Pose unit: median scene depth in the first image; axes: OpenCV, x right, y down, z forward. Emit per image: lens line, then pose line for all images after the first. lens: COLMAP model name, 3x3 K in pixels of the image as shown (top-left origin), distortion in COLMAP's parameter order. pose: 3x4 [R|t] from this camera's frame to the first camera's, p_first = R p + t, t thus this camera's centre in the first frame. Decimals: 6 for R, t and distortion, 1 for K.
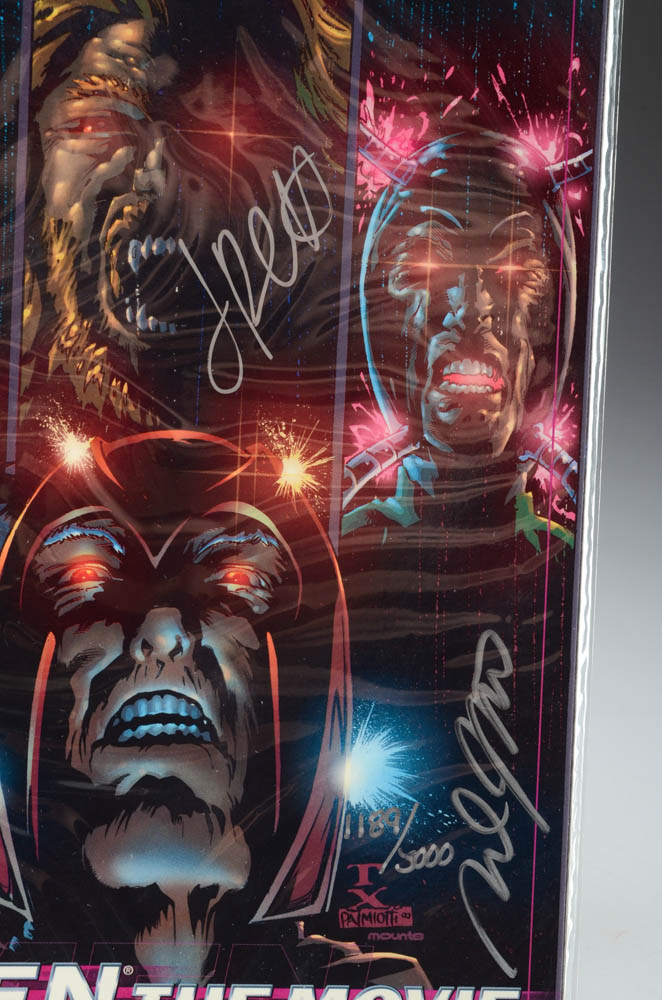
lens RADIAL K [[2264.3, 0, 331.8], [0, 2264.3, 500.8], [0, 0, 1]] dist [0.064635, 0.000000]
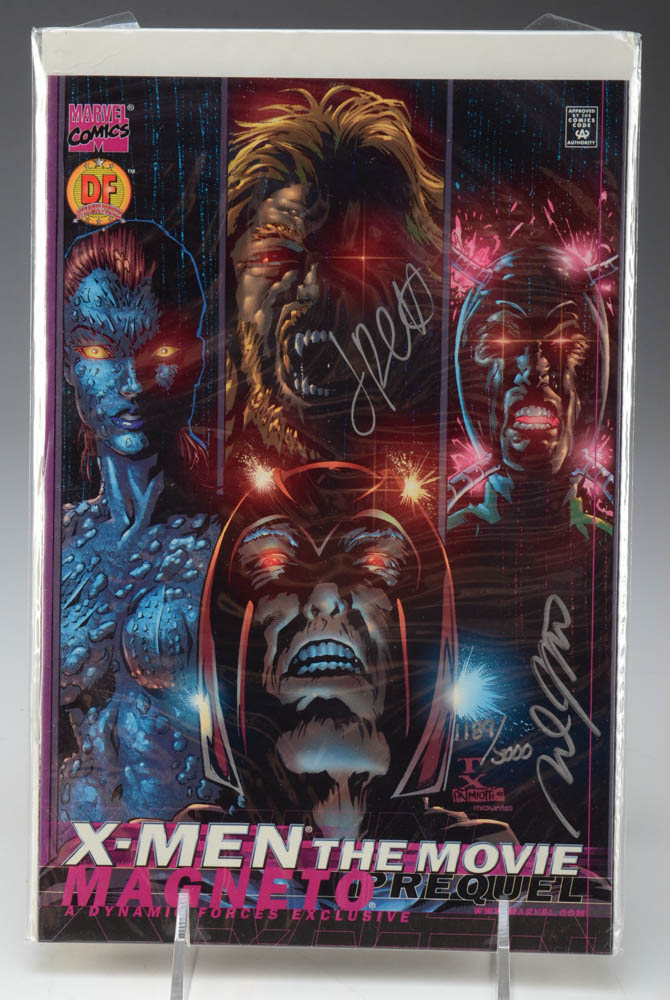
lens RADIAL K [[2264.3, 0, 332.6], [0, 2264.3, 487.4], [0, 0, 1]] dist [0.064635, 0.000000]
pose [[0.997196, -0.029559, -0.068750, 0.031932], [0.028370, 0.999432, -0.018211, 0.011948], [0.069249, 0.016210, 0.997468, -0.449553]]
